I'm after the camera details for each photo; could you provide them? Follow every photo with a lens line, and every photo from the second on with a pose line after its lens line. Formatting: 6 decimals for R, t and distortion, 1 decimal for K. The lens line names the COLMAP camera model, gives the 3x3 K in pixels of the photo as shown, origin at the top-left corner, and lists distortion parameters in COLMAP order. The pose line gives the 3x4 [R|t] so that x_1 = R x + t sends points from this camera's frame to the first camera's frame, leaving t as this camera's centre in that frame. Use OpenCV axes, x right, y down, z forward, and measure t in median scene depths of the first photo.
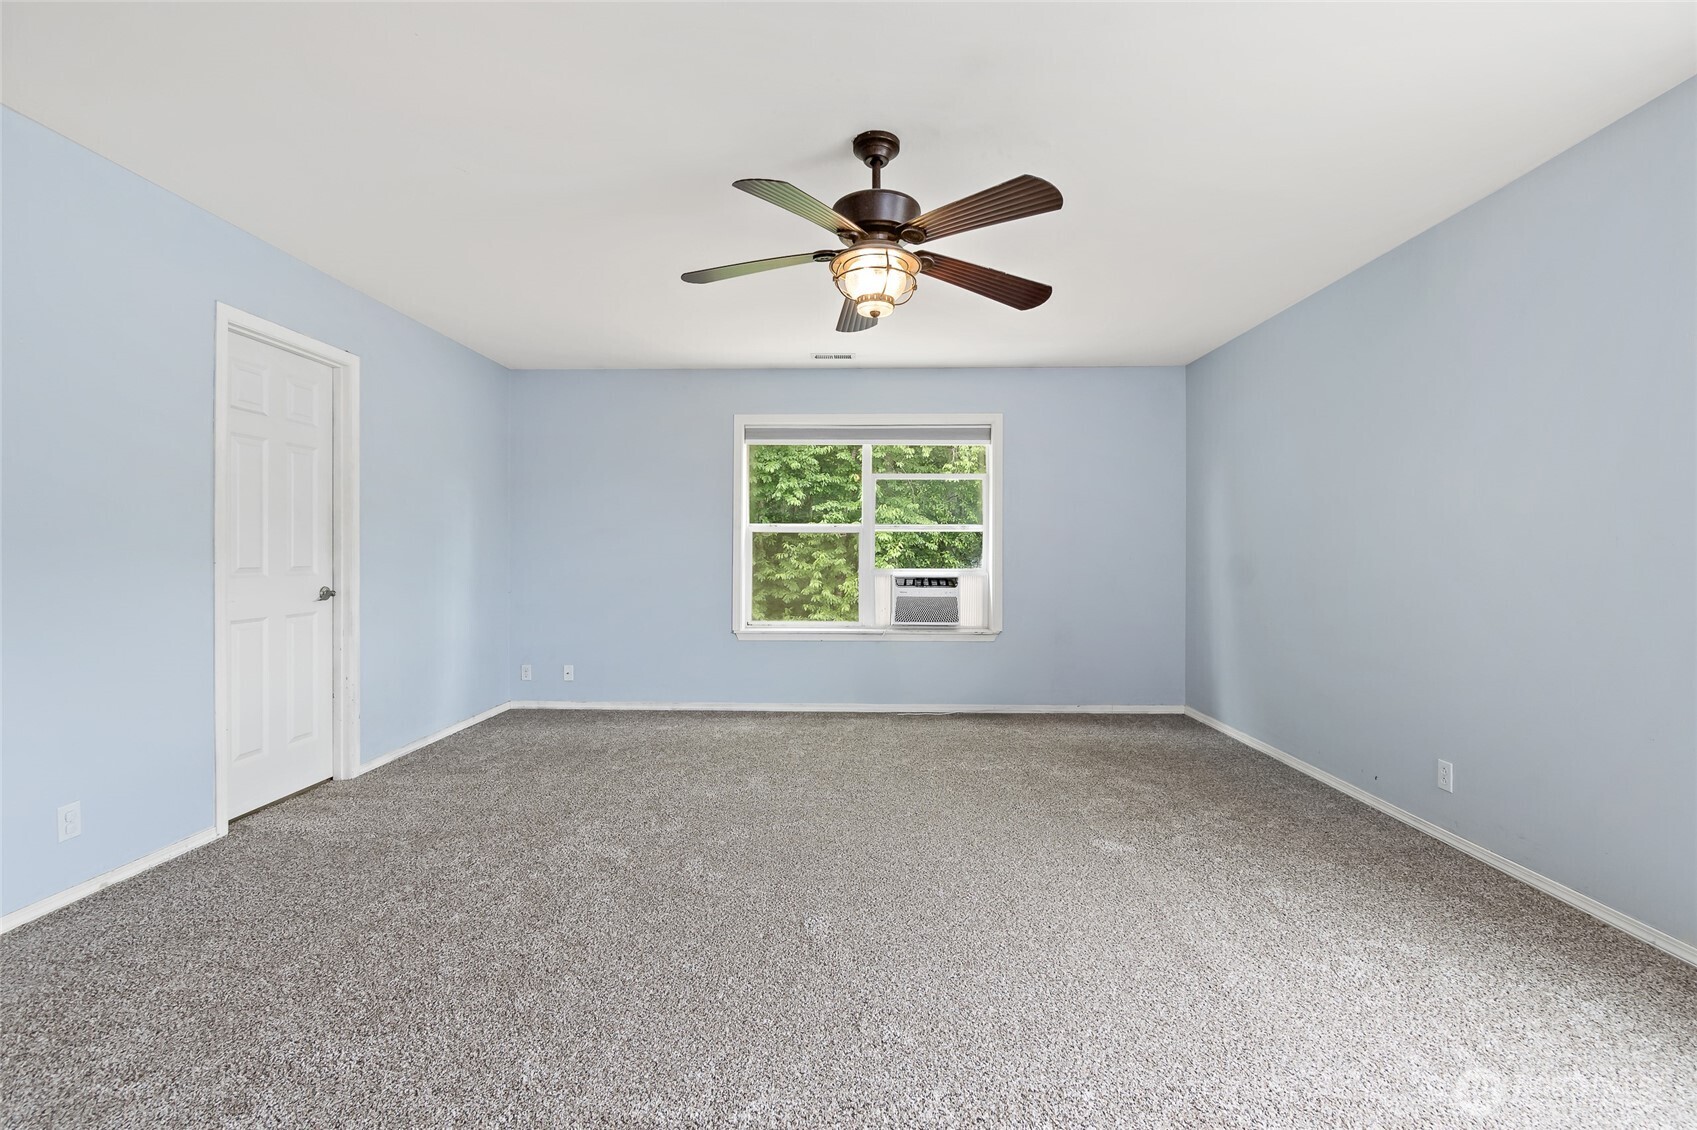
lens RADIAL K [[740.2, 0, 847.6], [0, 740.2, 547.2], [0, 0, 1]] dist [-0.003591, -0.000030]
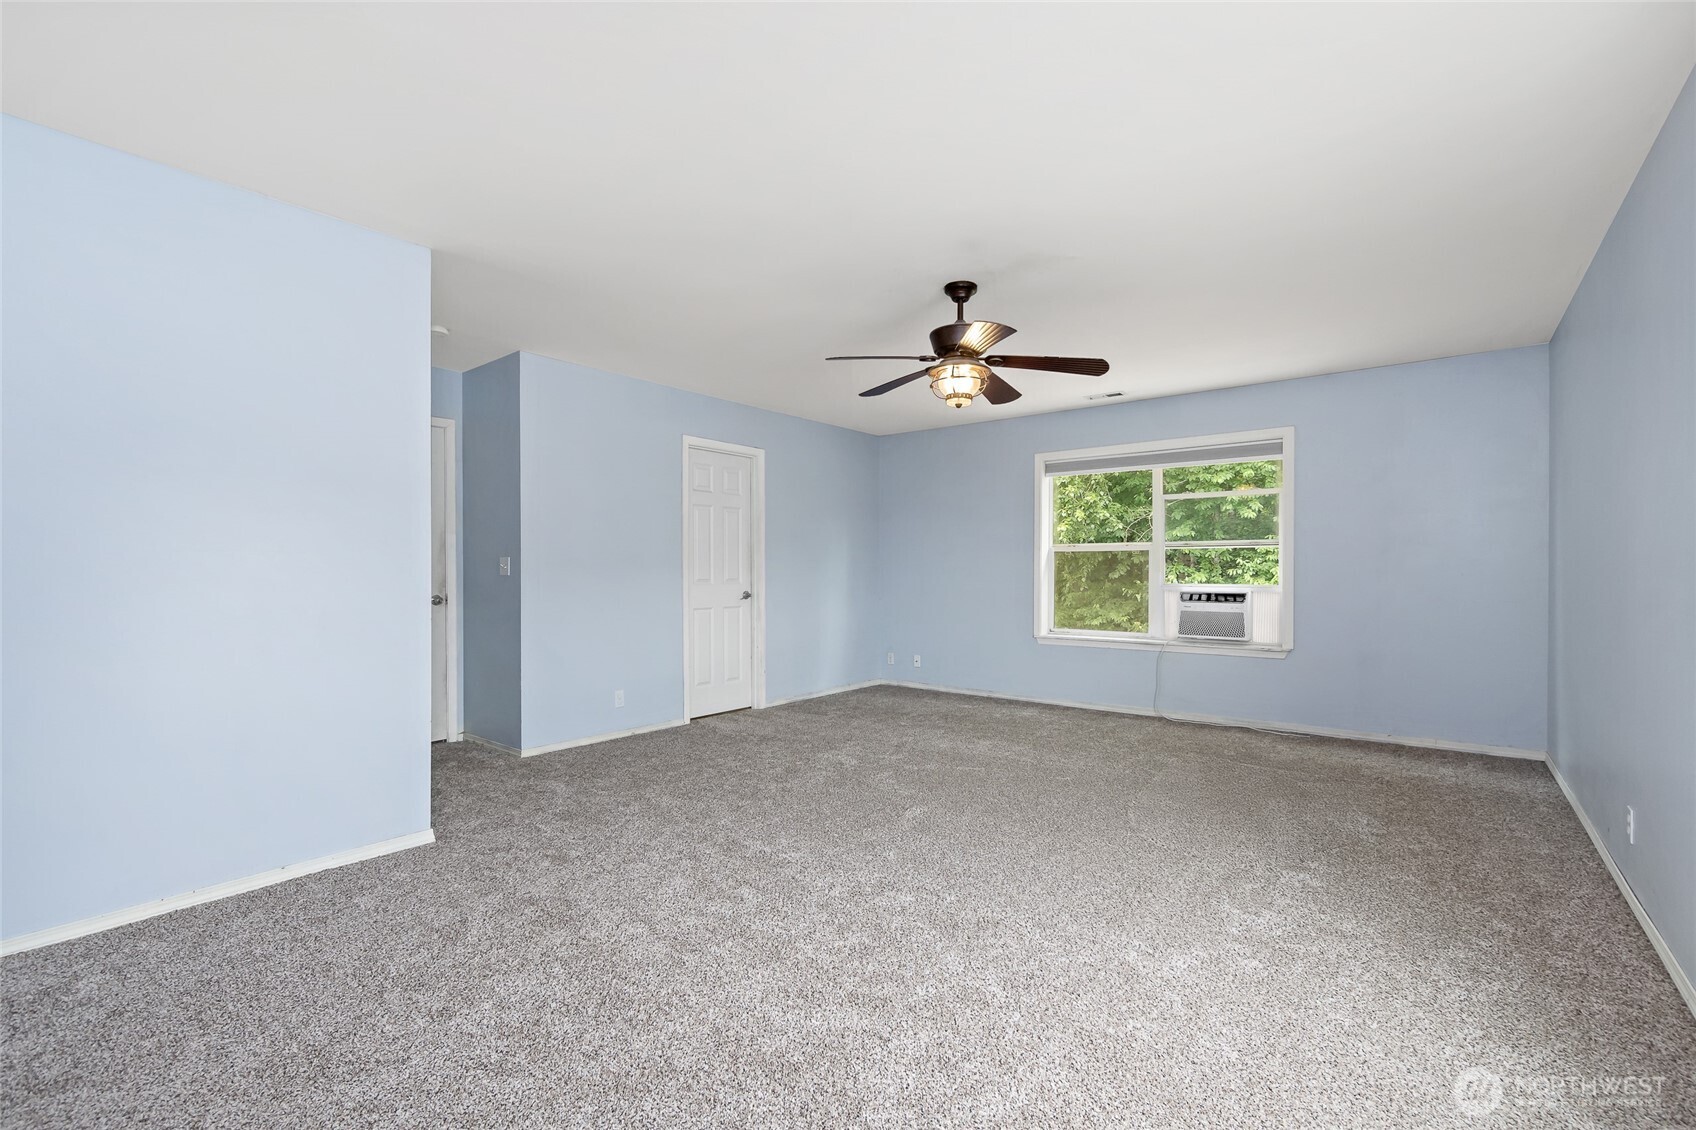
lens RADIAL K [[743.6, 0, 860.4], [0, 743.6, 563.5], [0, 0, 1]] dist [-0.000849, -0.000107]
pose [[0.806000, -0.007968, -0.591862, 0.337775], [0.007626, 0.999966, -0.003076, -0.000926], [0.591867, -0.002035, 0.806033, -0.134883]]
